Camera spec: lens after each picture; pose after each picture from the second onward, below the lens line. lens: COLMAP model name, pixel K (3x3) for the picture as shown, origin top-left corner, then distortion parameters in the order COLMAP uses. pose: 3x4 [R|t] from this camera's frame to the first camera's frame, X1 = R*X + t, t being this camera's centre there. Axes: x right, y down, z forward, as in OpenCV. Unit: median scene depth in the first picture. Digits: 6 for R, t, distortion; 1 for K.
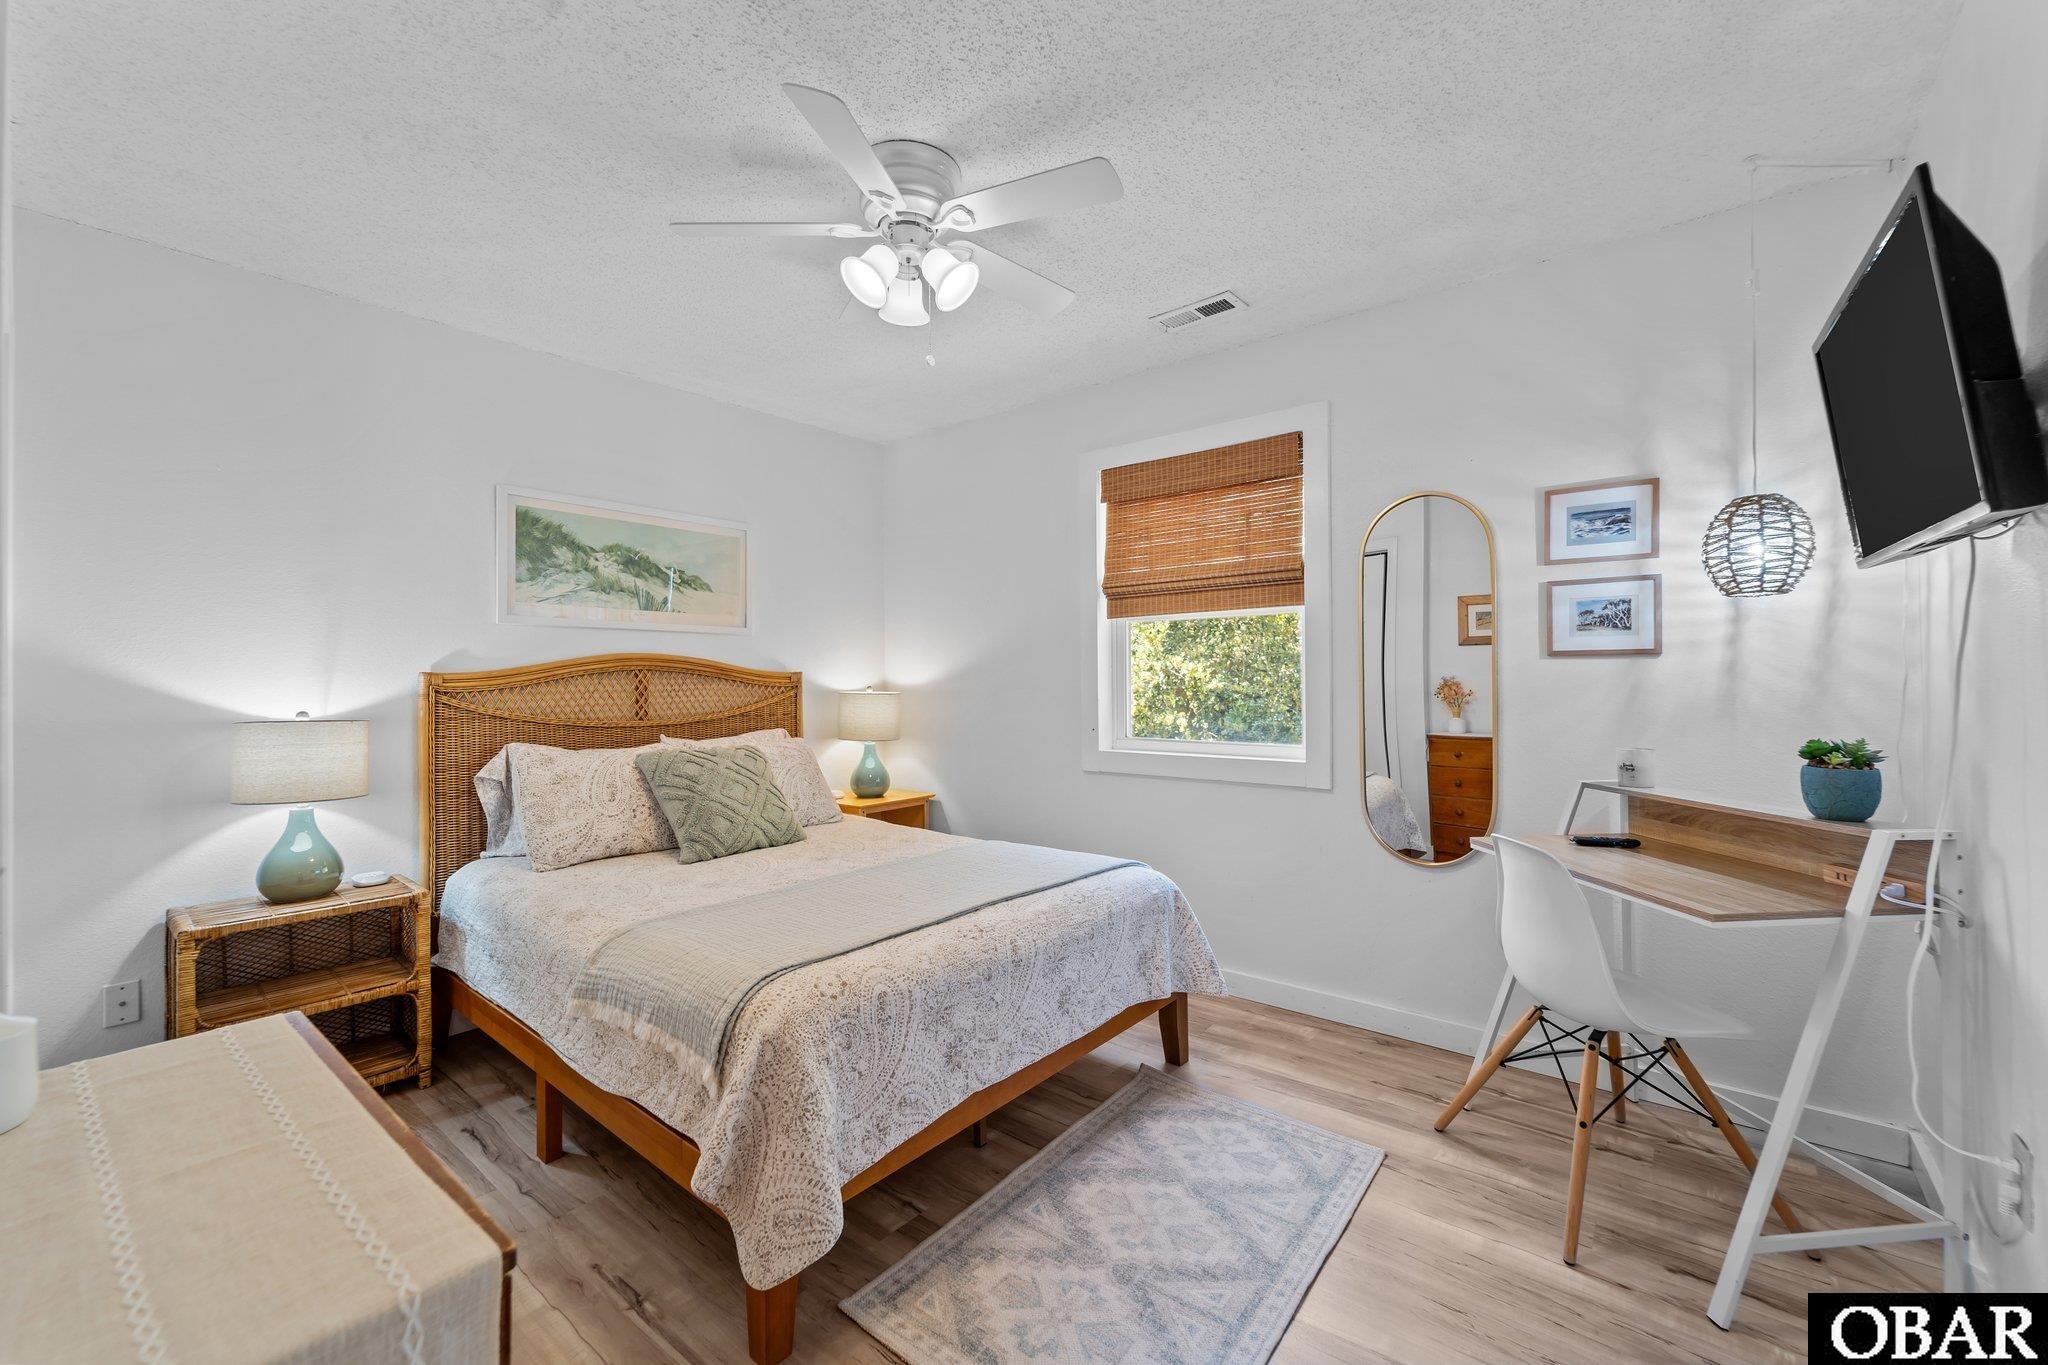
lens RADIAL K [[824.1, 0, 1018.7], [0, 824.1, 681.7], [0, 0, 1]] dist [0.004188, -0.003459]
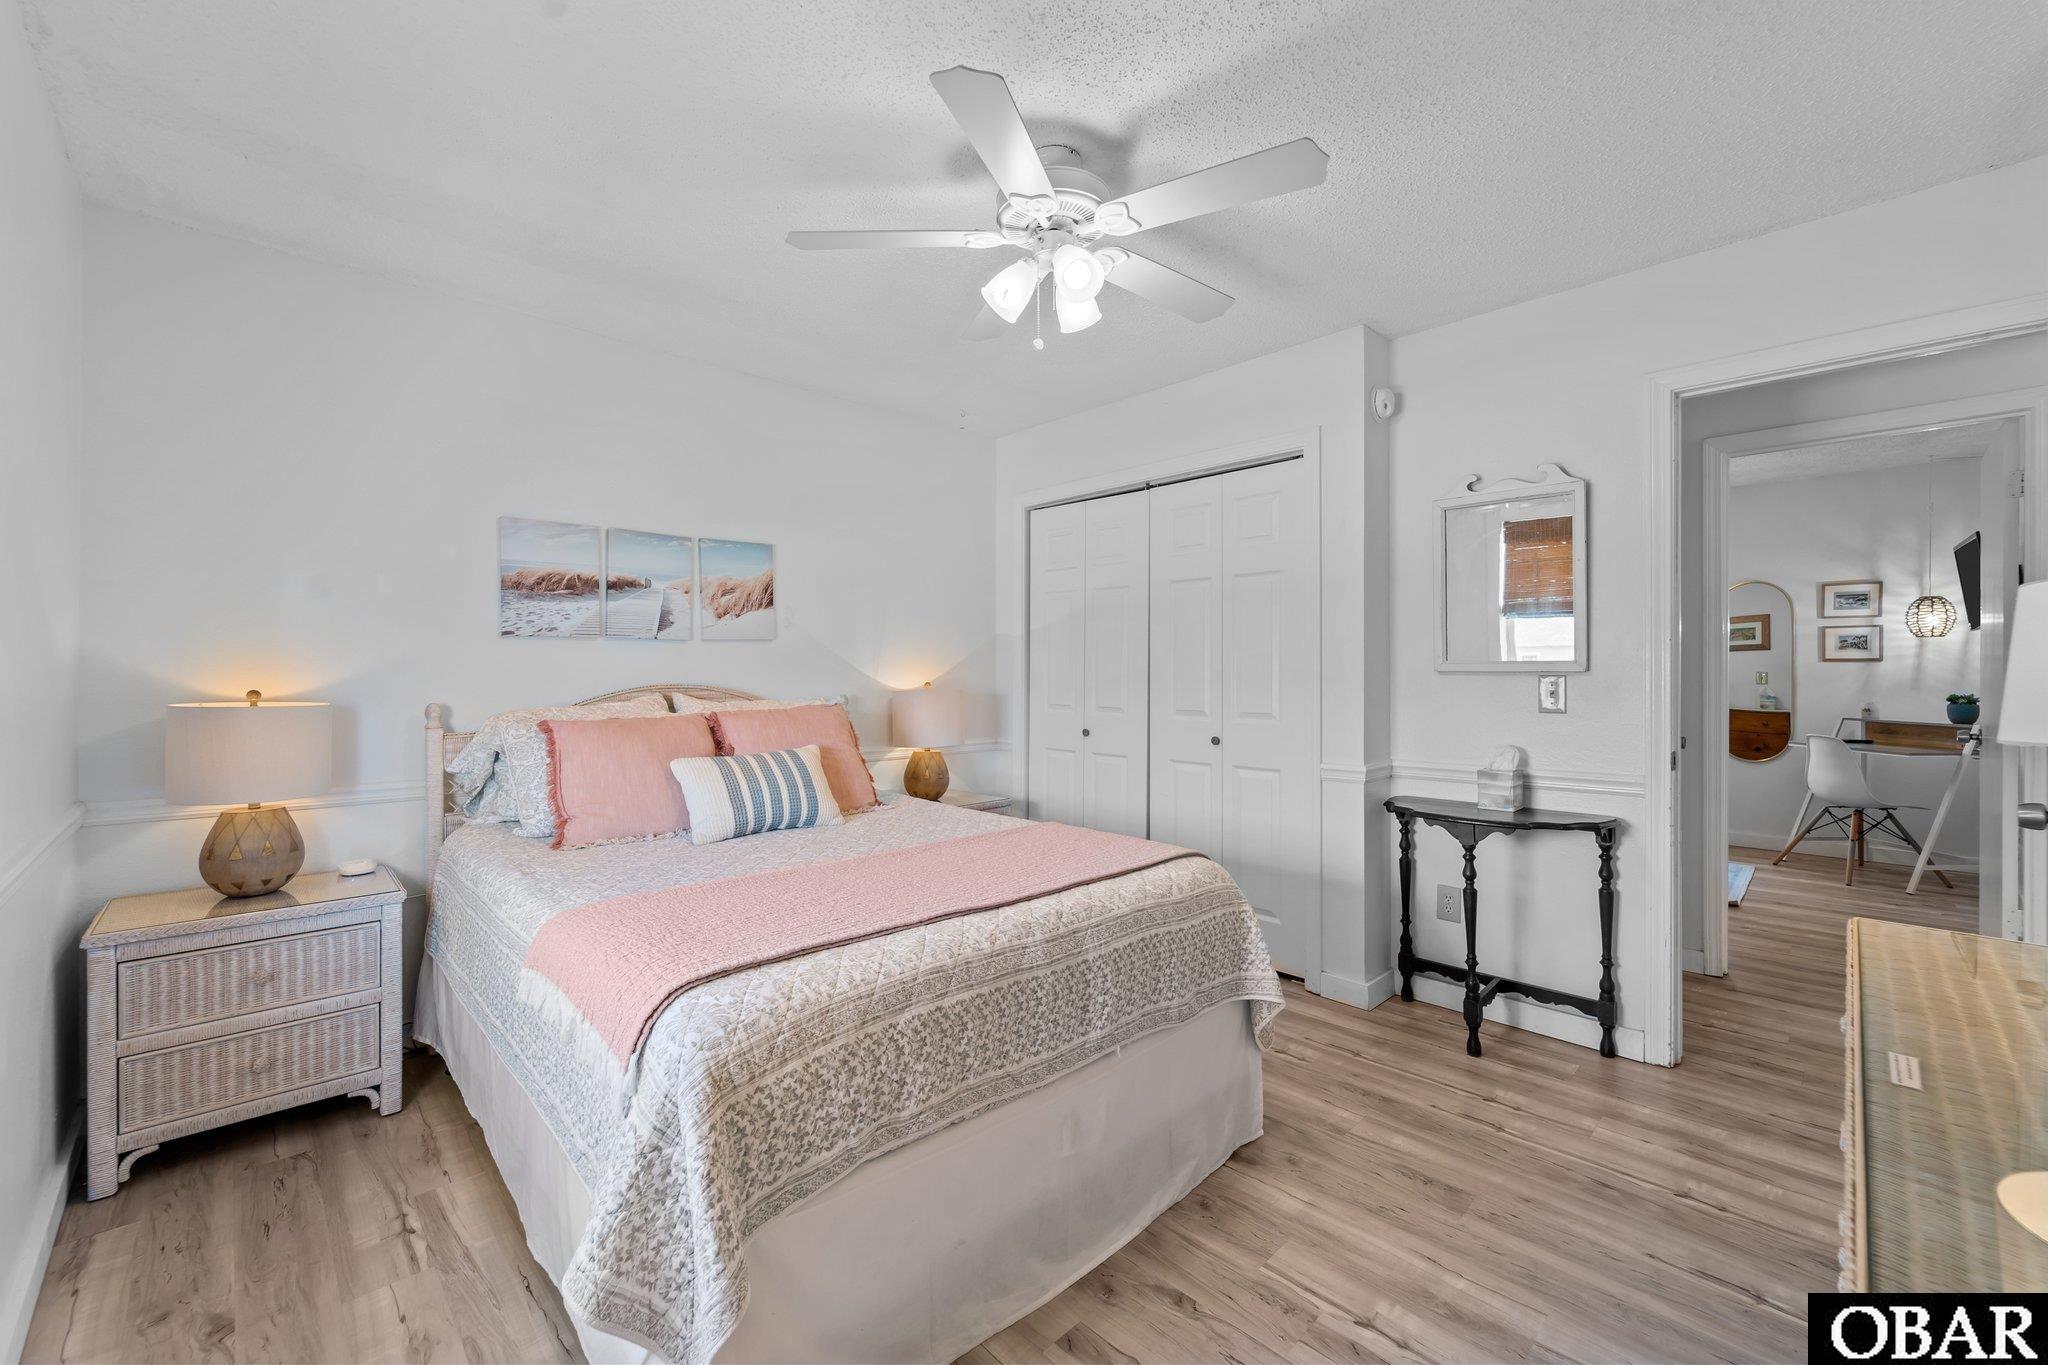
lens RADIAL K [[824.1, 0, 1006.3], [0, 824.1, 670.1], [0, 0, 1]] dist [0.004188, -0.003459]
pose [[0.990013, 0.005864, -0.140855, -1.163010], [-0.004453, 0.999937, 0.010334, -0.020199], [0.140907, -0.009604, 0.989976, -1.429395]]
